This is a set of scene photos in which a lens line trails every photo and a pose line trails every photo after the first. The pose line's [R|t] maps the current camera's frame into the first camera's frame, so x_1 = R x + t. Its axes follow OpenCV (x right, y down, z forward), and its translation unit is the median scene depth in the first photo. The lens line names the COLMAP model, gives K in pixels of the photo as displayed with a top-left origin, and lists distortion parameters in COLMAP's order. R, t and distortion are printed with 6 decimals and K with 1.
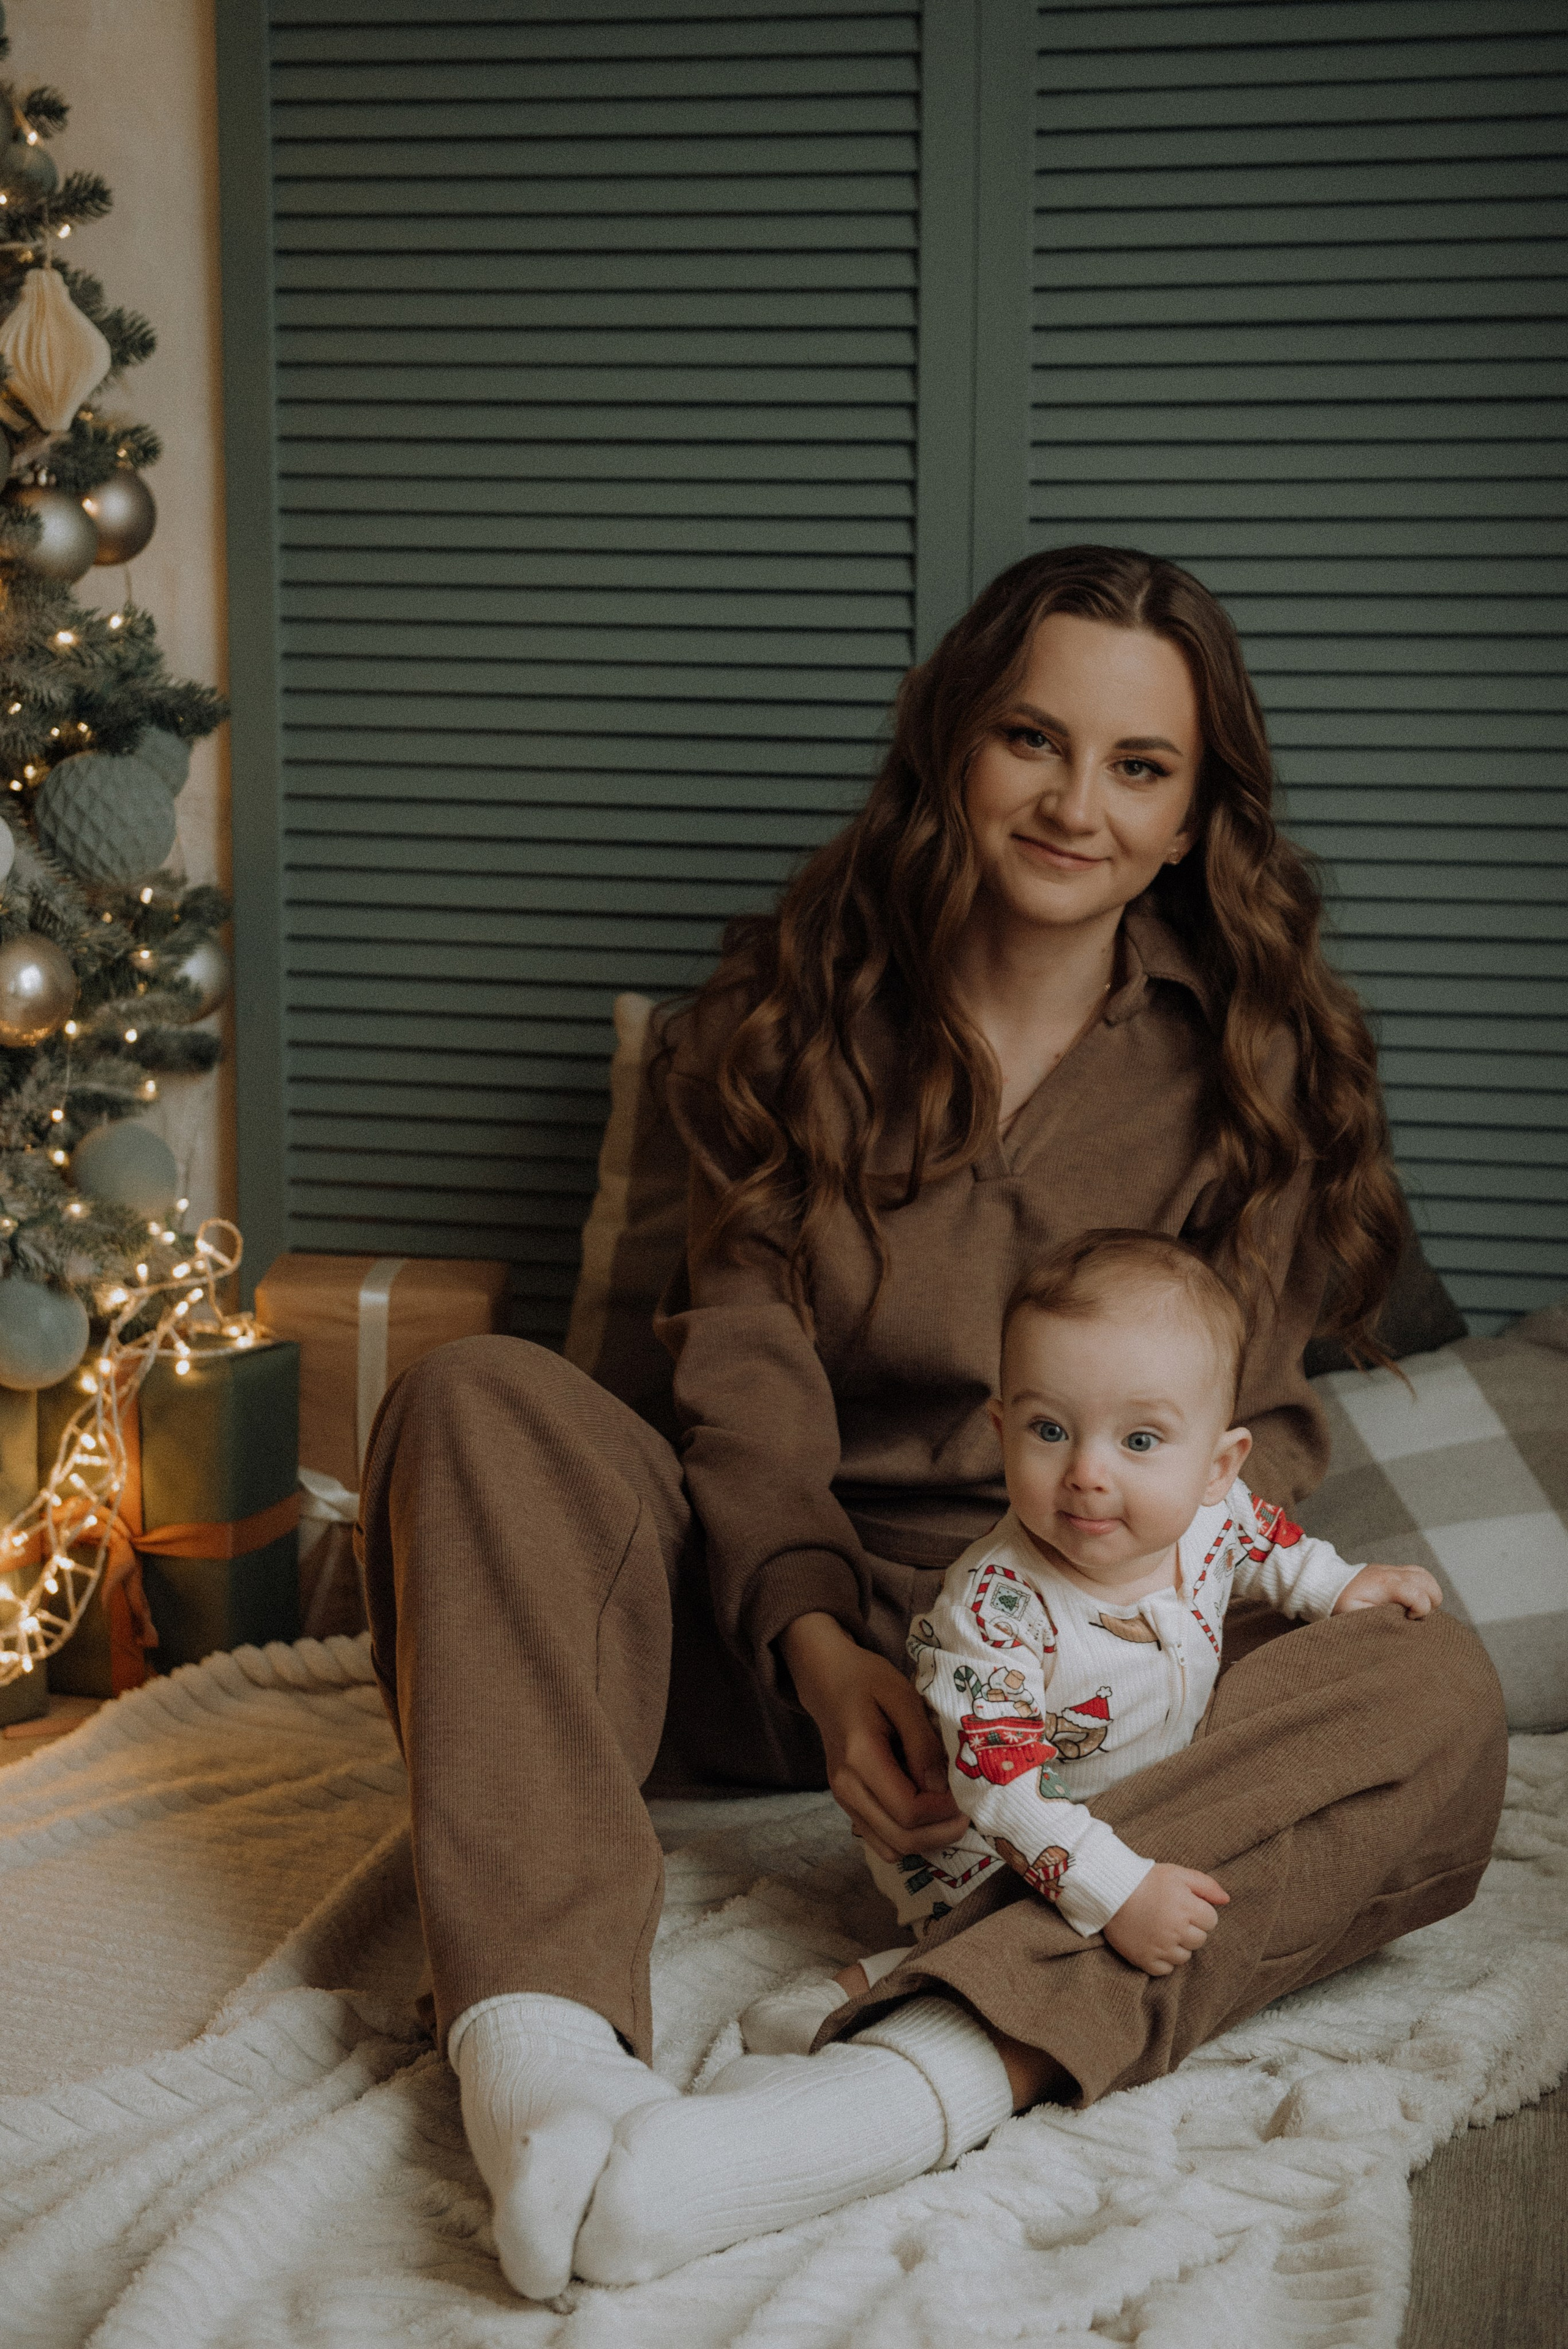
lens RADIAL K [[3817.8, 0, 785.4], [0, 3817.8, 1173.1], [0, 0, 1]] dist [-0.026516, 0.000000]
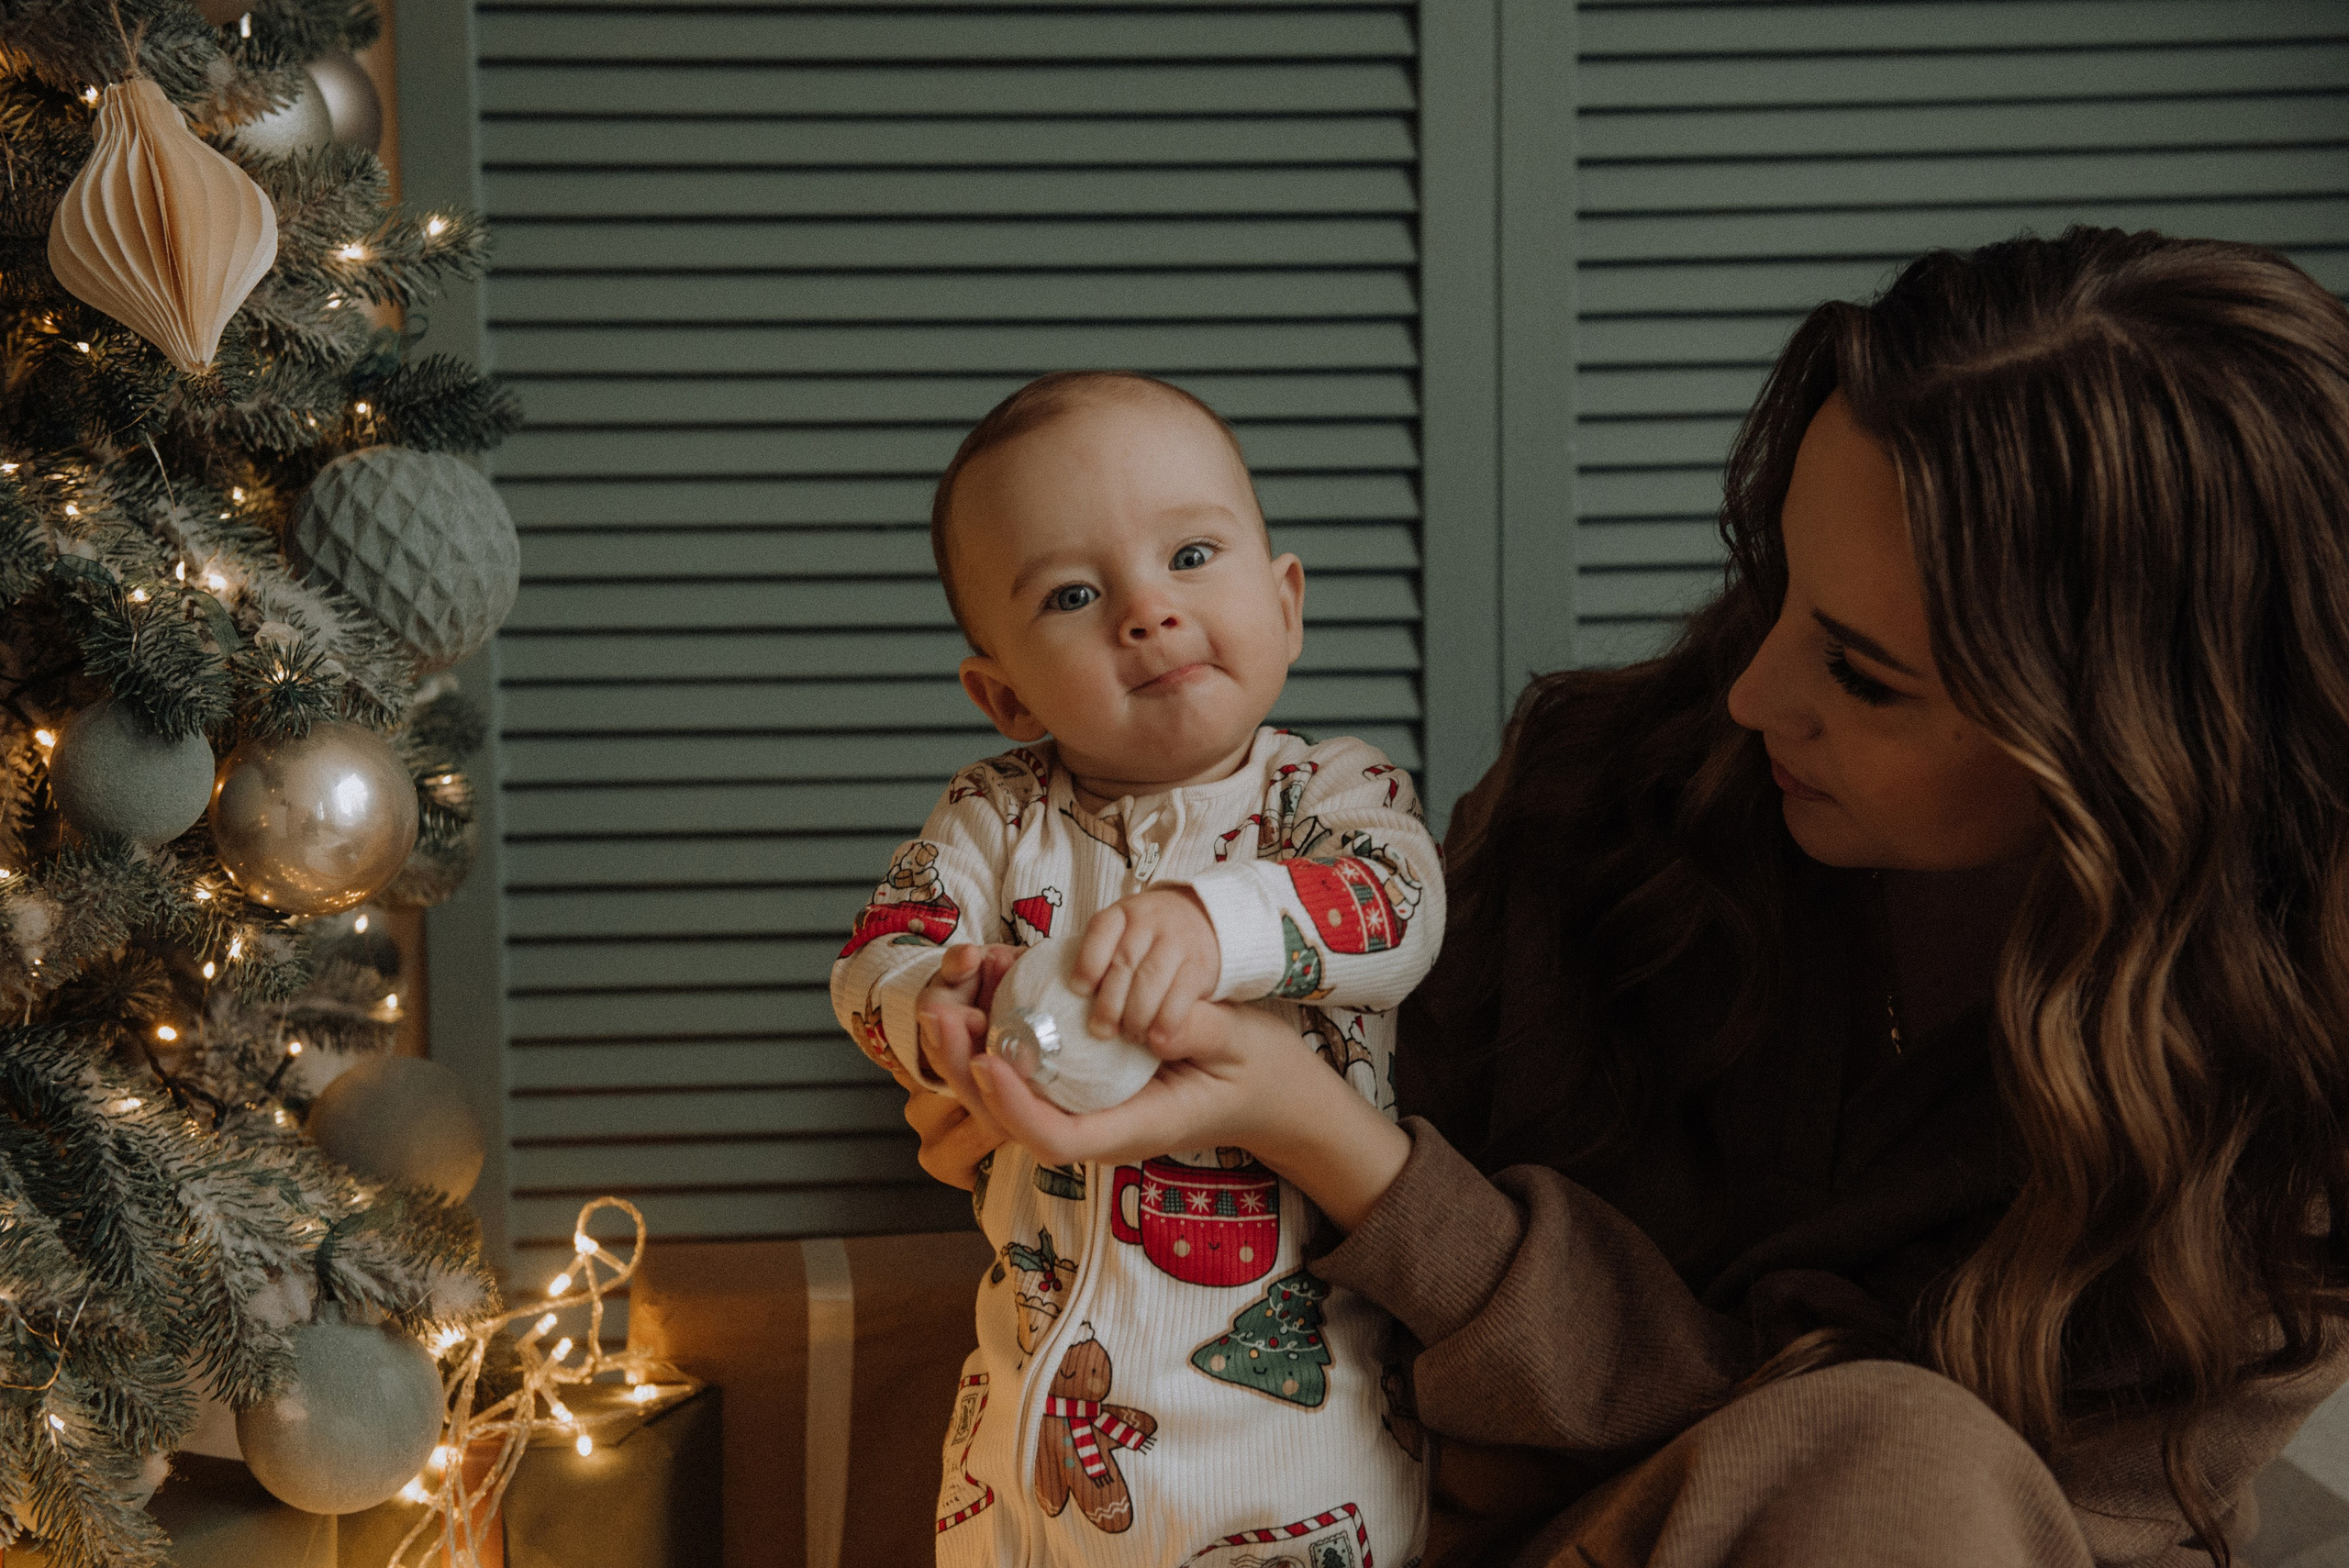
lens RADIAL K [[3347.8, 0, 1173.9], [0, 3347.8, 787.9], [0, 0, 1]] dist [-0.006839, 0.000000]
pose [[0.959906, -0.041261, 0.277270, -0.210017], [0.069531, 0.993244, -0.092910, 0.002976], [-0.271564, 0.108464, 0.956289, 0.454731]]
